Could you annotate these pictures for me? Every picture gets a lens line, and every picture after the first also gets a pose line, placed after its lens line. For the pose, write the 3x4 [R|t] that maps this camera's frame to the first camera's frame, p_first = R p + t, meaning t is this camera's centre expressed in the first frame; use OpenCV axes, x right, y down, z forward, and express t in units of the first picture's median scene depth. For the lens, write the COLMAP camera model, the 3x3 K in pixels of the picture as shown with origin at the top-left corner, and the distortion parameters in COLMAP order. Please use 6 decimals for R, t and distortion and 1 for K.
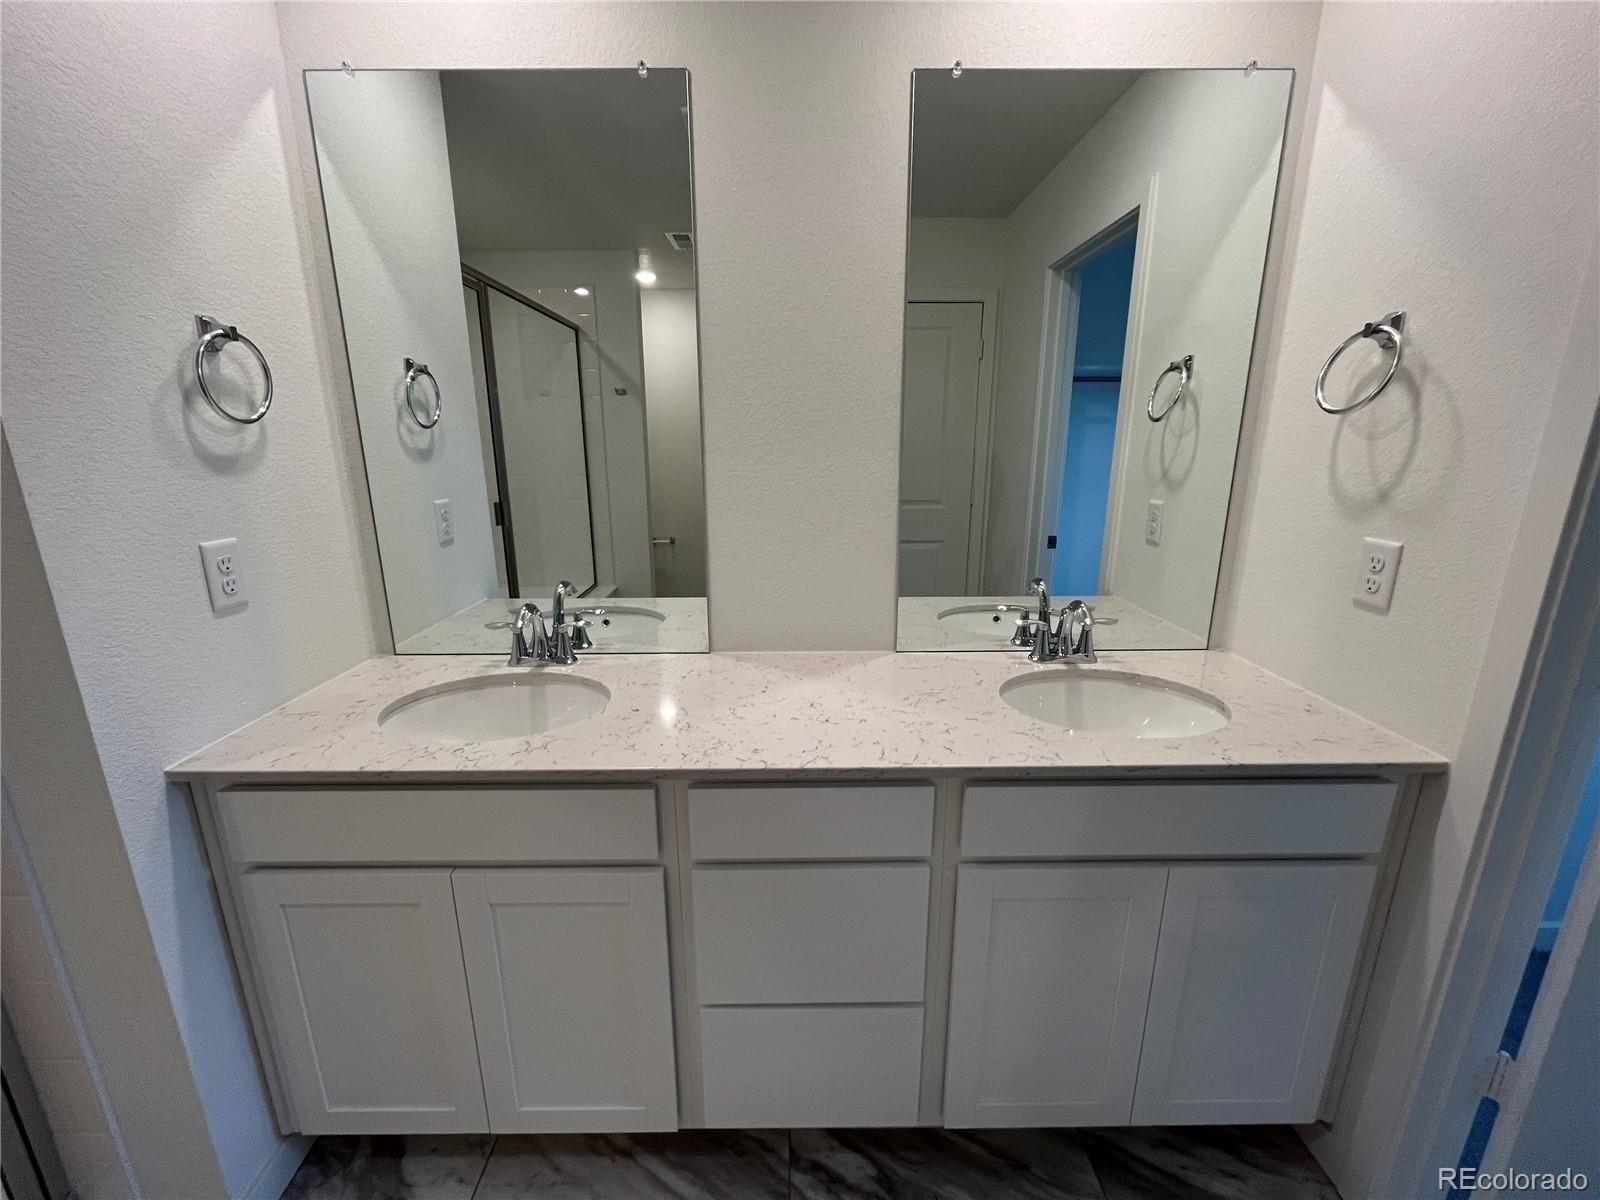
lens RADIAL K [[652.5, 0, 803.7], [0, 652.5, 604.0], [0, 0, 1]] dist [0.001316, 0.000417]
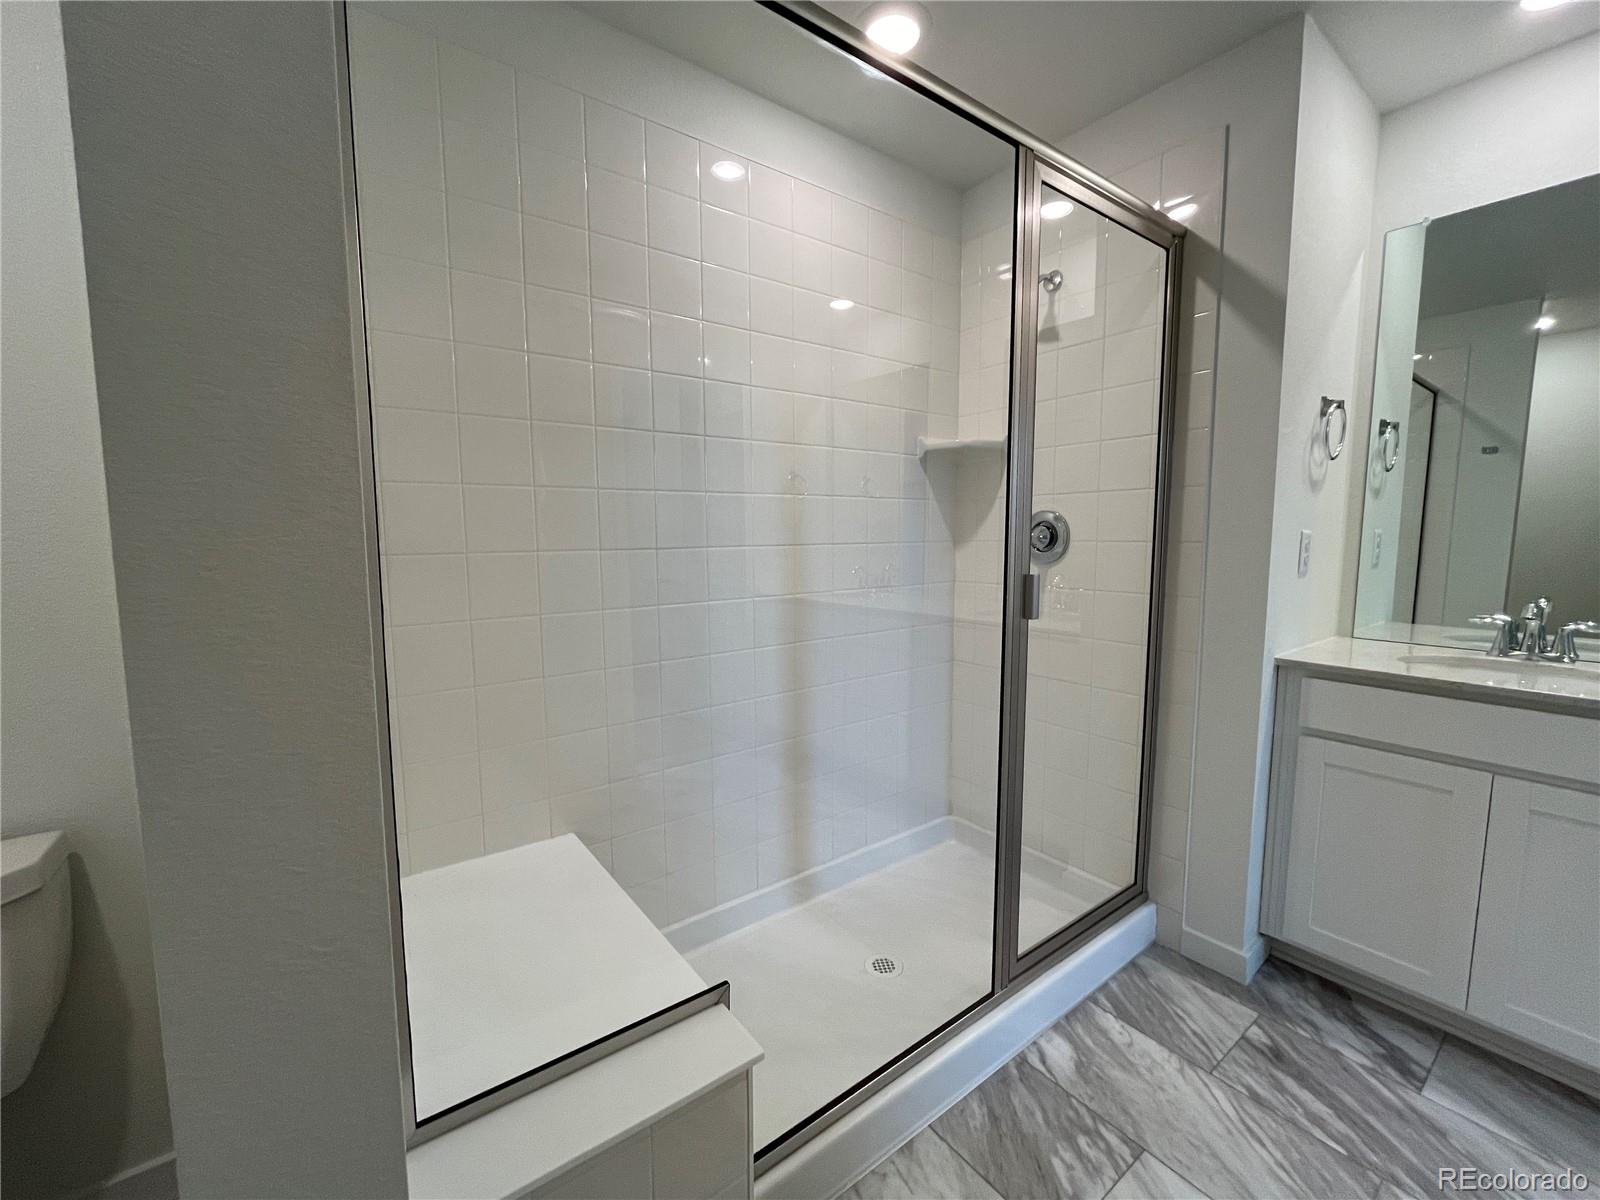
lens RADIAL K [[652.5, 0, 802.9], [0, 652.5, 602.7], [0, 0, 1]] dist [0.001316, 0.000417]
pose [[0.589718, 0.077744, -0.803858, -0.193917], [-0.193134, 0.980051, -0.046901, 0.236471], [0.784176, 0.182911, 0.592969, -0.540419]]
